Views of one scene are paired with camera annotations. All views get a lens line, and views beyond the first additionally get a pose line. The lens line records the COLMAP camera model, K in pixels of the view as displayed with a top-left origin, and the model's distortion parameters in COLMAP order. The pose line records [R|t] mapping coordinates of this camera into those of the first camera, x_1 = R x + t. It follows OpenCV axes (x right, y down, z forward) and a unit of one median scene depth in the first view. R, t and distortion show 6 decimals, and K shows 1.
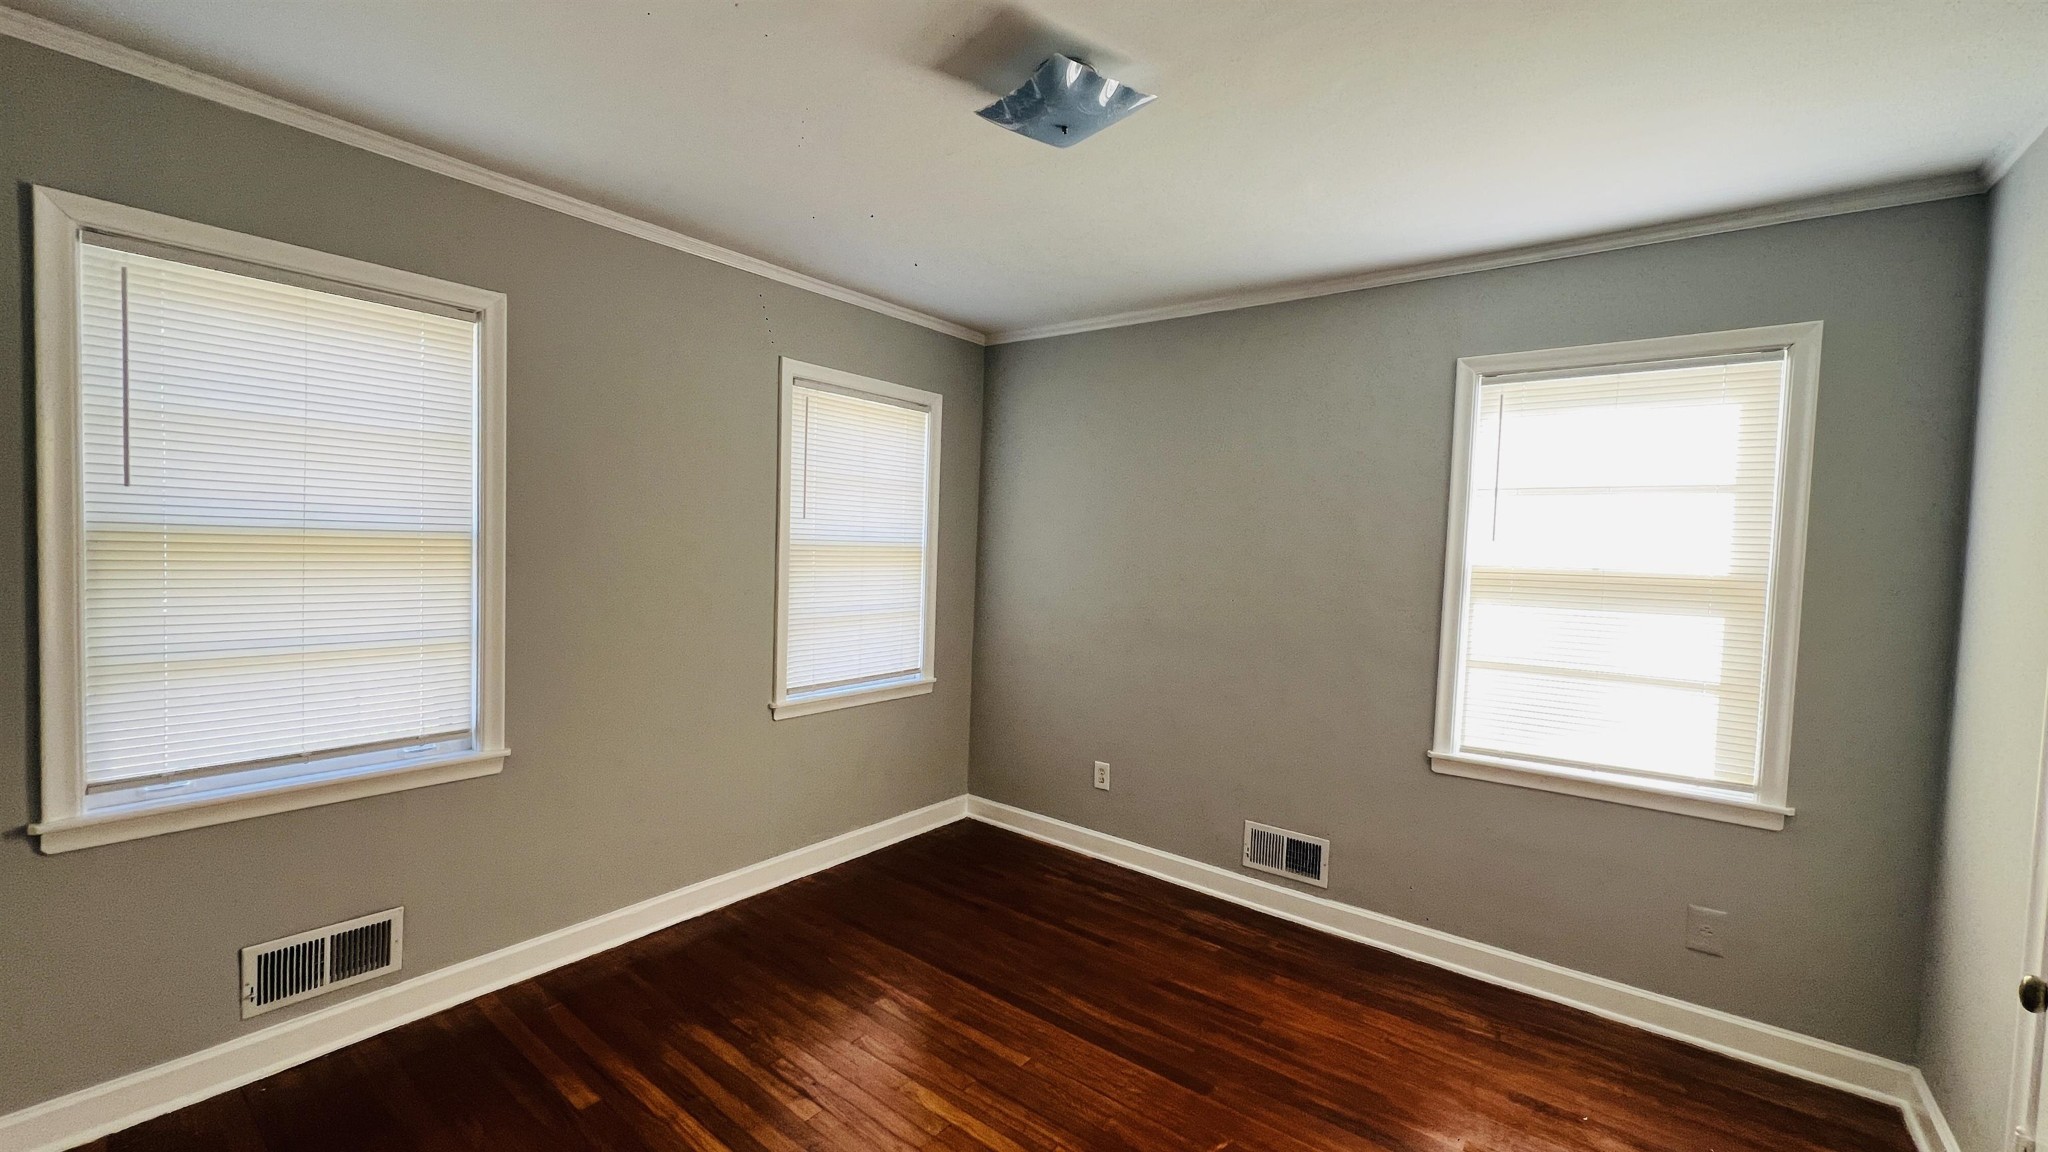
lens RADIAL K [[816.2, 0, 1017.7], [0, 816.2, 576.7], [0, 0, 1]] dist [-0.004178, -0.000813]
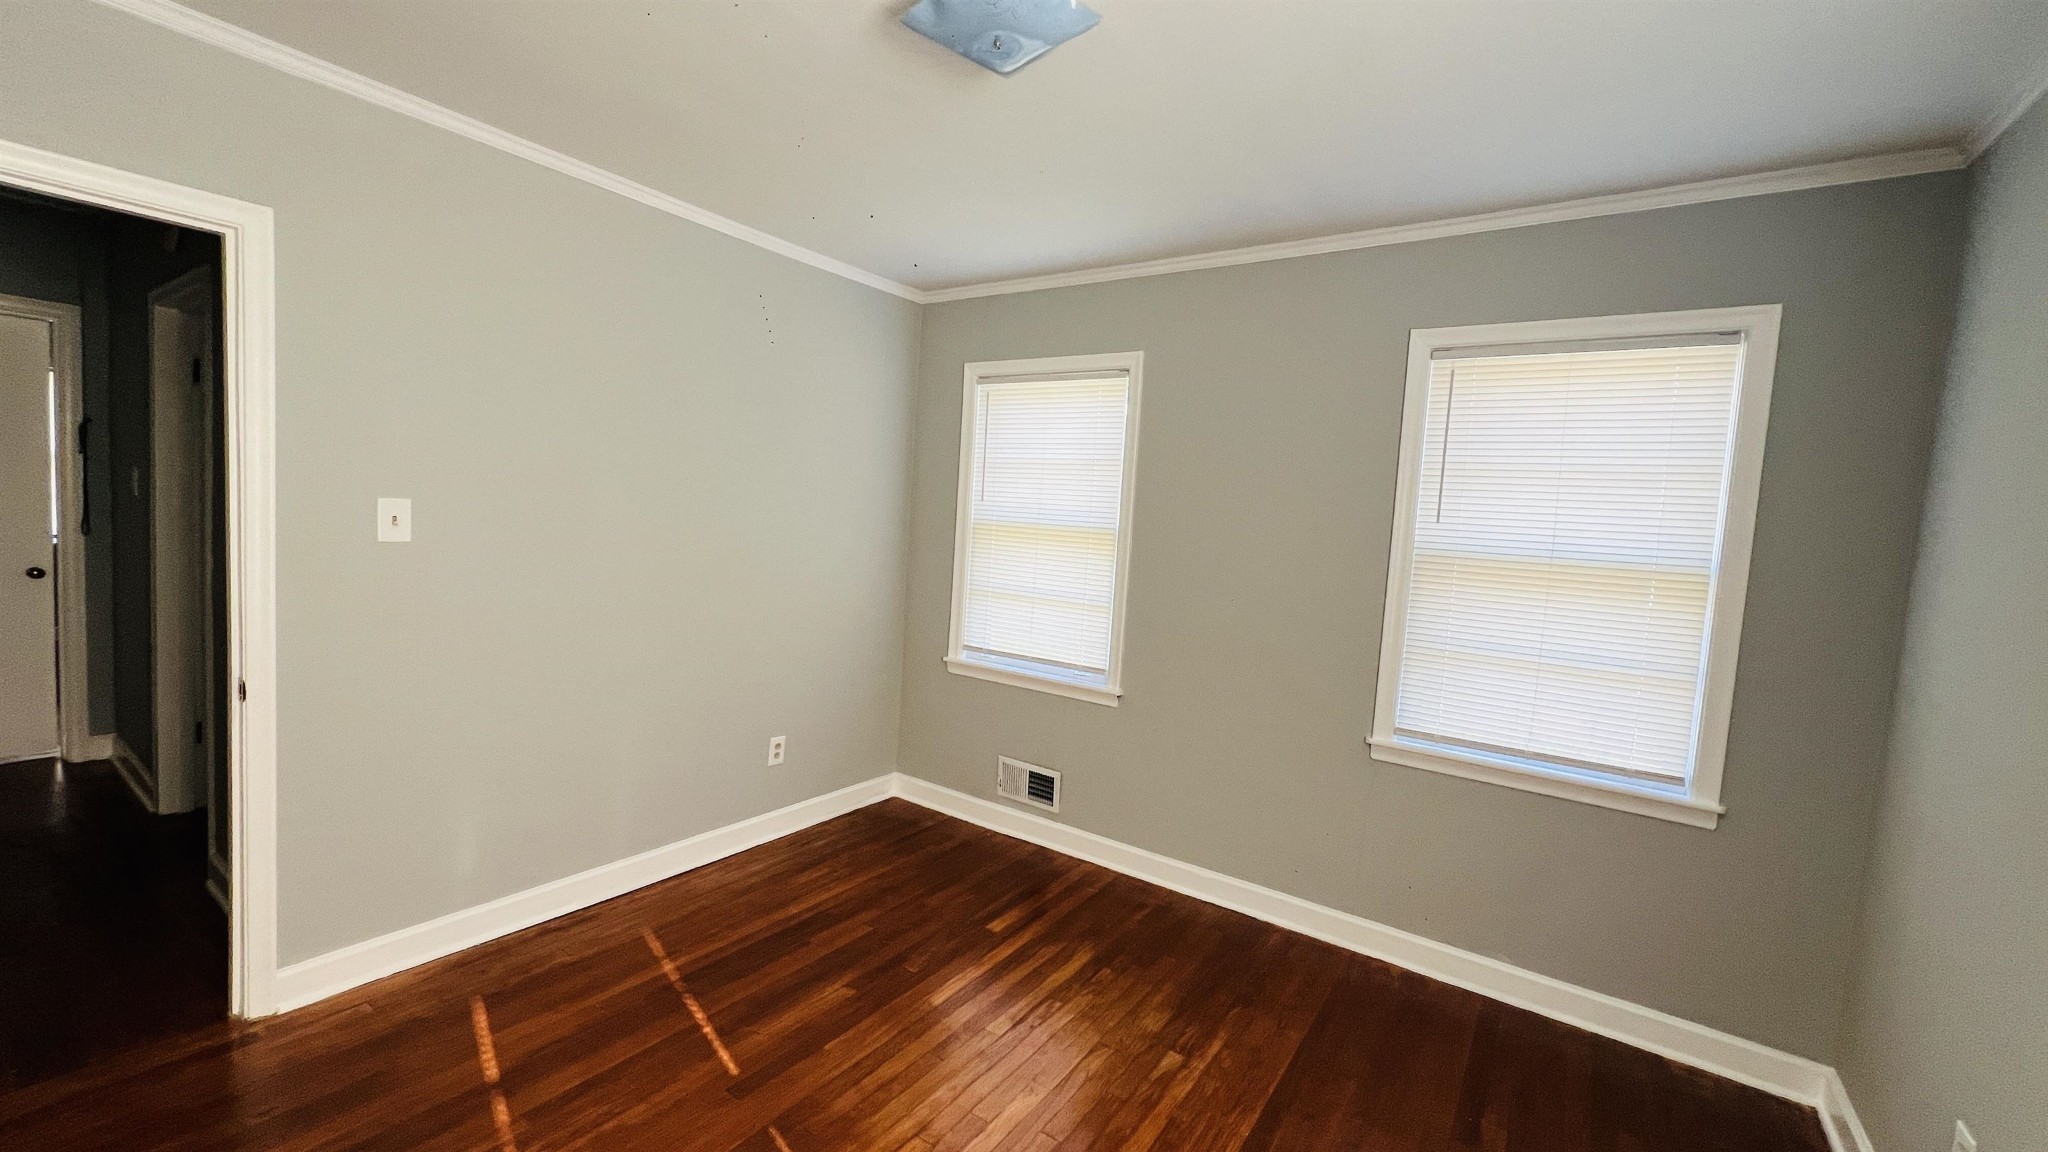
lens RADIAL K [[816.2, 0, 1016.7], [0, 816.2, 575.3], [0, 0, 1]] dist [-0.004178, -0.000813]
pose [[0.048949, 0.041755, -0.997928, 0.696951], [-0.105182, 0.993786, 0.036422, -0.007994], [0.993248, 0.103181, 0.053037, 0.747512]]
